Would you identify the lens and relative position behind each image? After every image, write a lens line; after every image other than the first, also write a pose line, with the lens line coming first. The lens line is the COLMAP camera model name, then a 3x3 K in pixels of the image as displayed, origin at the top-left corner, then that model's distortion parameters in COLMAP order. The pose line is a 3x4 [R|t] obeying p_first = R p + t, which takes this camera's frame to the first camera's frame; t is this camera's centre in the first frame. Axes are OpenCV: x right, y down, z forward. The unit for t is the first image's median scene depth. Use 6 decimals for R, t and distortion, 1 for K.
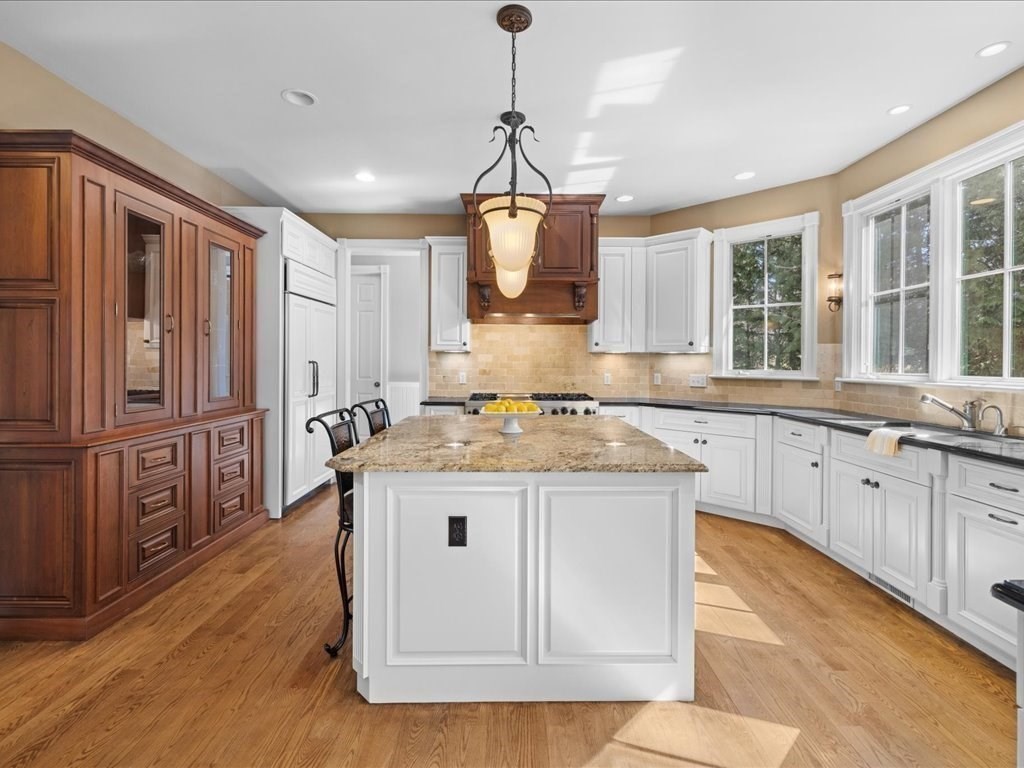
lens RADIAL K [[490.0, 0, 508.1], [0, 490.0, 363.2], [0, 0, 1]] dist [-0.000496, 0.001622]
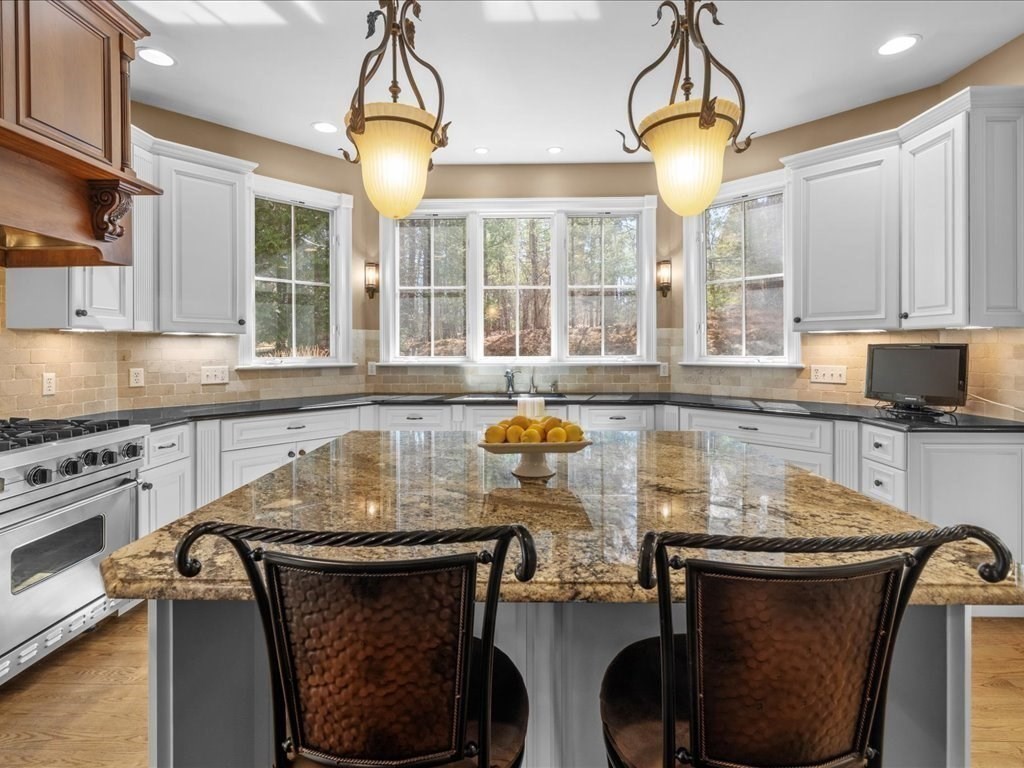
lens RADIAL K [[490.0, 0, 509.3], [0, 490.0, 350.9], [0, 0, 1]] dist [-0.000496, 0.001622]
pose [[0.014475, -0.010091, 0.999844, -0.330503], [0.007323, 0.999923, 0.009986, -0.002850], [-0.999868, 0.007177, 0.014548, 0.615461]]
